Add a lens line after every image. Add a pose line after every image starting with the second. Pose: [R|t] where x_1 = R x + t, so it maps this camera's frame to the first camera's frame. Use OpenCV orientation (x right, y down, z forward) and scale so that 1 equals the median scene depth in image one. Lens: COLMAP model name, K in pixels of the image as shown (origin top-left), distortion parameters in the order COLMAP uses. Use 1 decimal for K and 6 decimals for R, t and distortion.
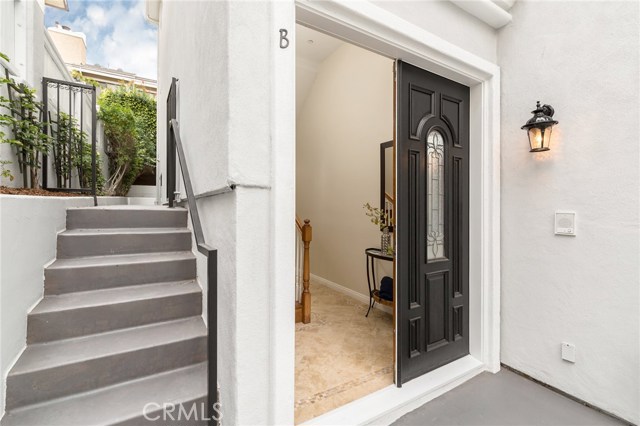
lens RADIAL K [[286.2, 0, 319.3], [0, 286.2, 206.1], [0, 0, 1]] dist [0.000448, 0.000069]
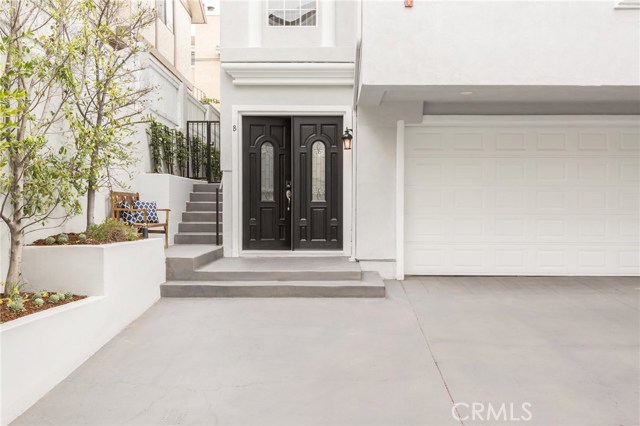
lens RADIAL K [[573.5, 0, 321.3], [0, 573.5, 221.8], [0, 0, 1]] dist [-0.000321, -0.007999]
pose [[0.849201, -0.003164, -0.528060, 2.479268], [0.010441, 0.999887, 0.010799, 0.274360], [0.527966, -0.014684, 0.849139, -2.442984]]
